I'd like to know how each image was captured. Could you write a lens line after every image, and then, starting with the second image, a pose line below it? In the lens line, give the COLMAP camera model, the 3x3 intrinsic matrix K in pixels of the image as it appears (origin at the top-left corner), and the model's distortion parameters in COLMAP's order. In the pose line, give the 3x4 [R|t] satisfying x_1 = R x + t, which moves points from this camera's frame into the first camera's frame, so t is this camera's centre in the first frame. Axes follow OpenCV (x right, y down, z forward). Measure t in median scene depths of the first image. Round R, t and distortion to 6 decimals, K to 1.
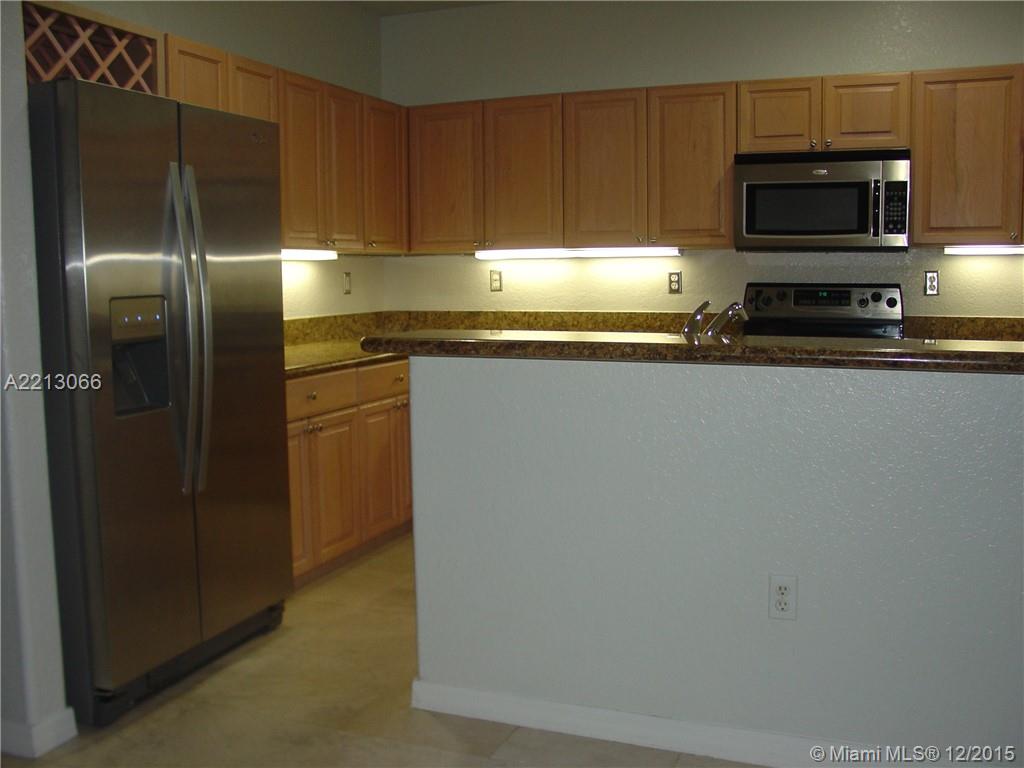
lens RADIAL K [[979.6, 0, 512.0], [0, 979.6, 384.0], [0, 0, 1]] dist [-0.201186, 0.121932]
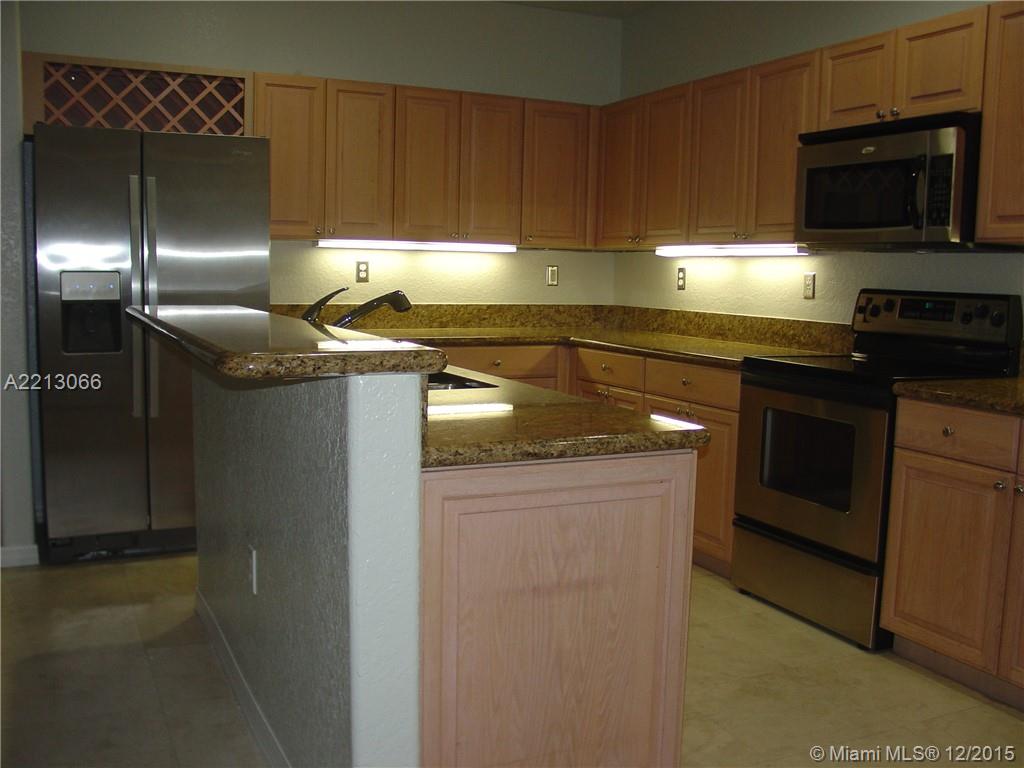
lens RADIAL K [[979.6, 0, 512.0], [0, 979.6, 384.0], [0, 0, 1]] dist [-0.201186, 0.121932]
pose [[0.746152, 0.100677, -0.658119, 0.582262], [-0.101772, 0.994131, 0.036694, -0.023288], [0.657951, 0.039598, 0.752019, 0.195979]]
